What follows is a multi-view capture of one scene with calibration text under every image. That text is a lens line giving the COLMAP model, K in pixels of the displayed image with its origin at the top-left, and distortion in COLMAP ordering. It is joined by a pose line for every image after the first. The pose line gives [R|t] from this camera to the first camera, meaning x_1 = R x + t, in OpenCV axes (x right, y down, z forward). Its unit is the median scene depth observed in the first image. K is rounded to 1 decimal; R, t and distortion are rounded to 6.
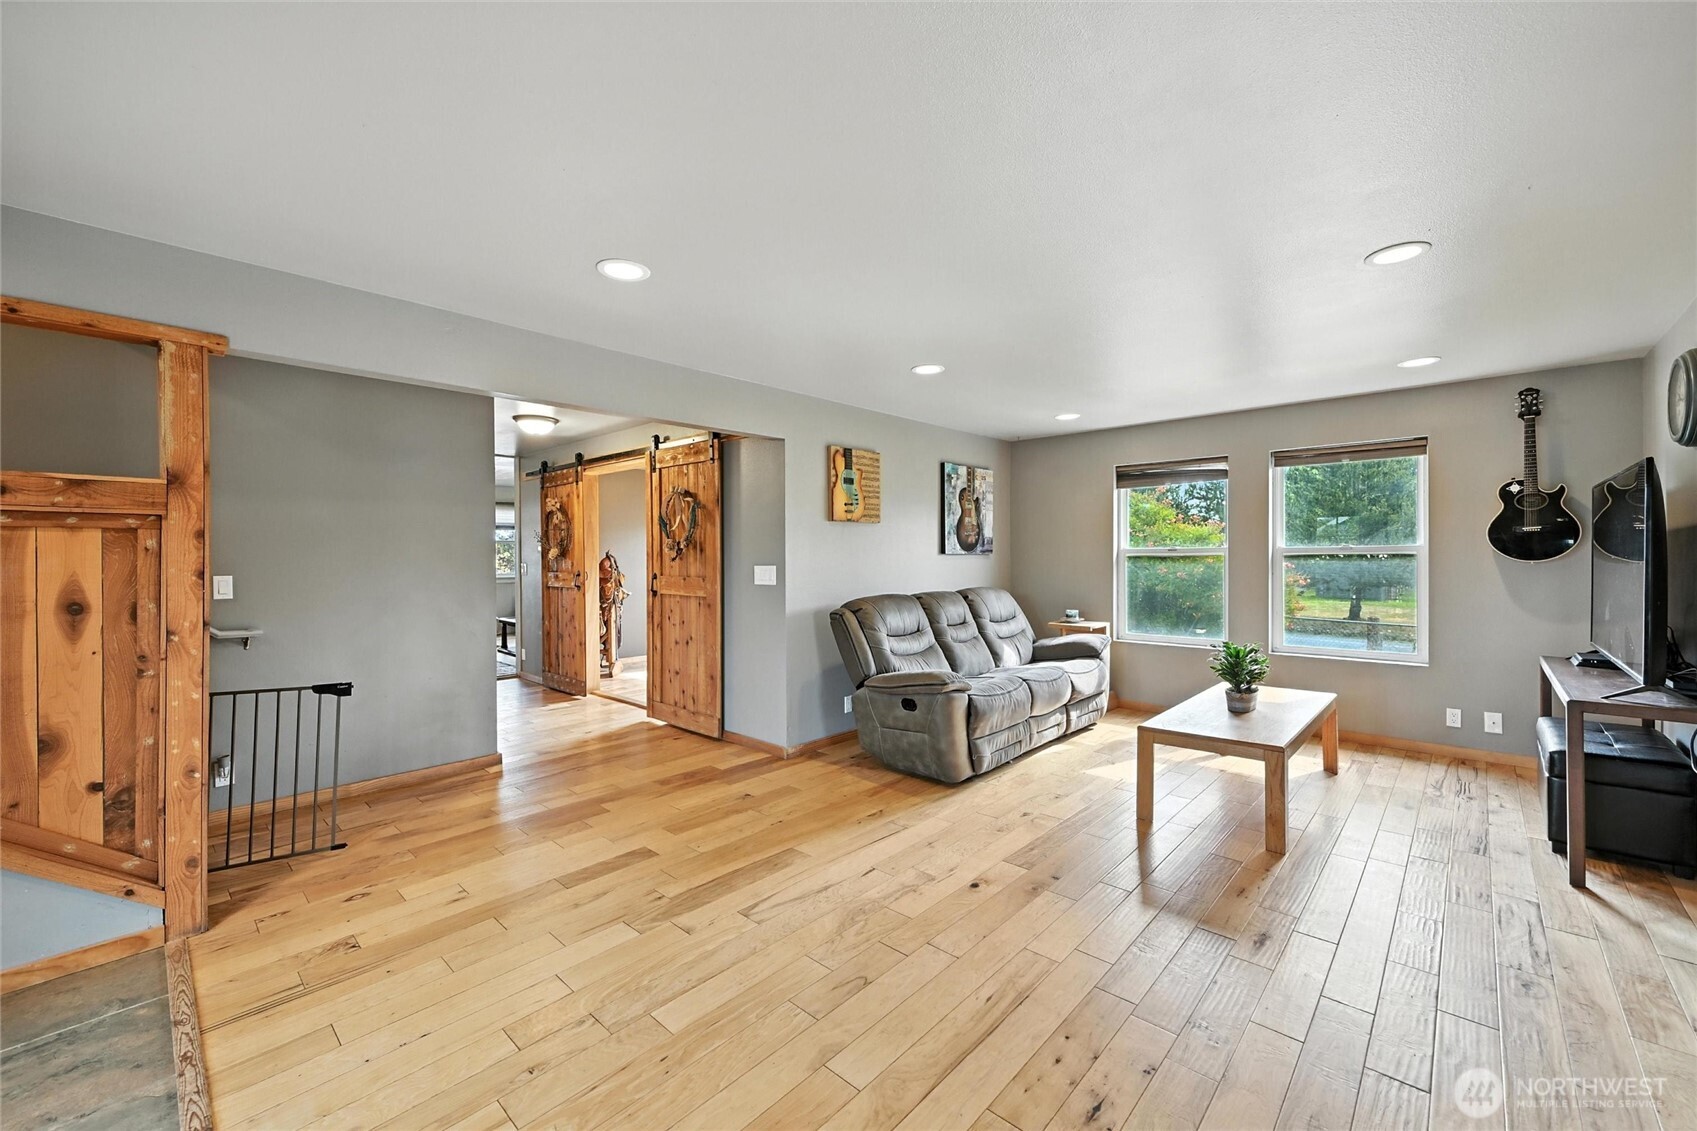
lens RADIAL K [[673.0, 0, 851.4], [0, 673.0, 560.7], [0, 0, 1]] dist [0.000578, 0.000153]
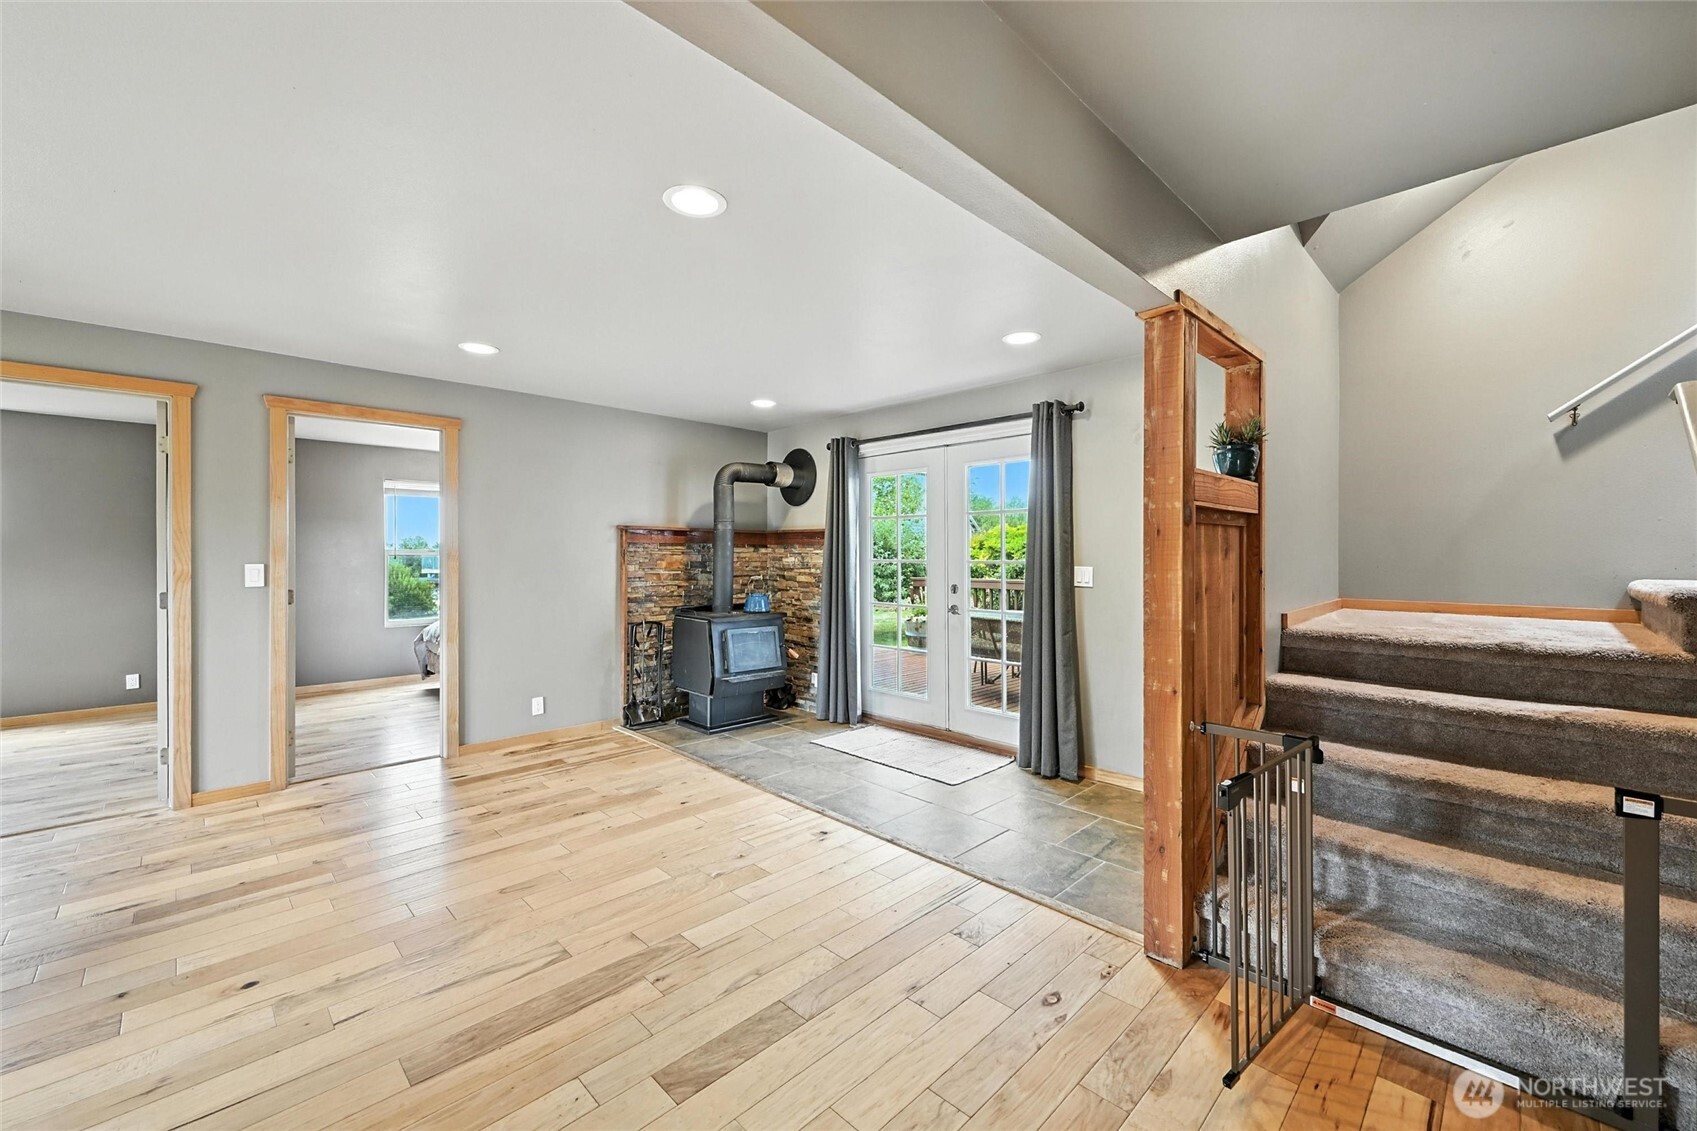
lens RADIAL K [[673.0, 0, 851.4], [0, 673.0, 560.7], [0, 0, 1]] dist [0.000578, 0.000153]
pose [[-0.999237, 0.007204, 0.038378, -0.526610], [0.007726, 0.999880, 0.013459, -0.004977], [-0.038276, 0.013745, -0.999173, 1.711234]]
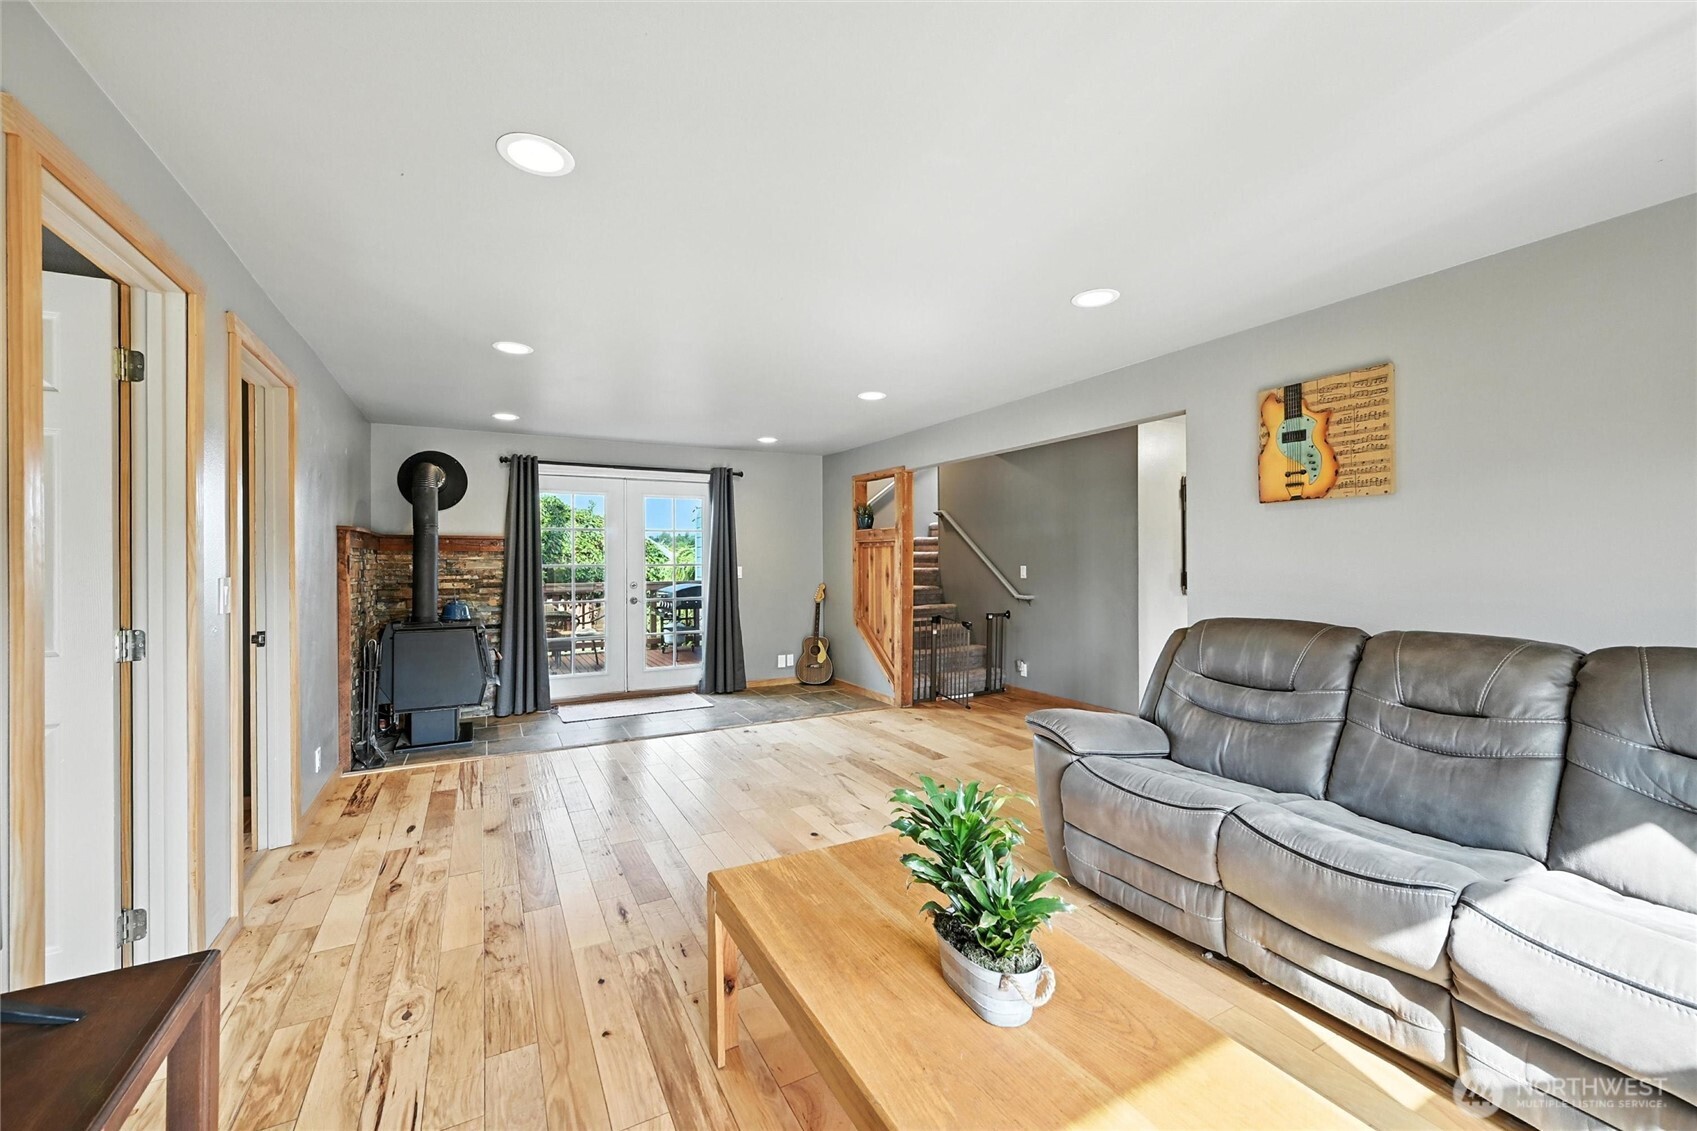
lens RADIAL K [[673.0, 0, 851.4], [0, 673.0, 560.7], [0, 0, 1]] dist [0.000578, 0.000153]
pose [[-0.315348, 0.010670, -0.948916, 1.280169], [0.001656, 0.999941, 0.010693, -0.016889], [0.948975, 0.001800, -0.315347, 1.423175]]
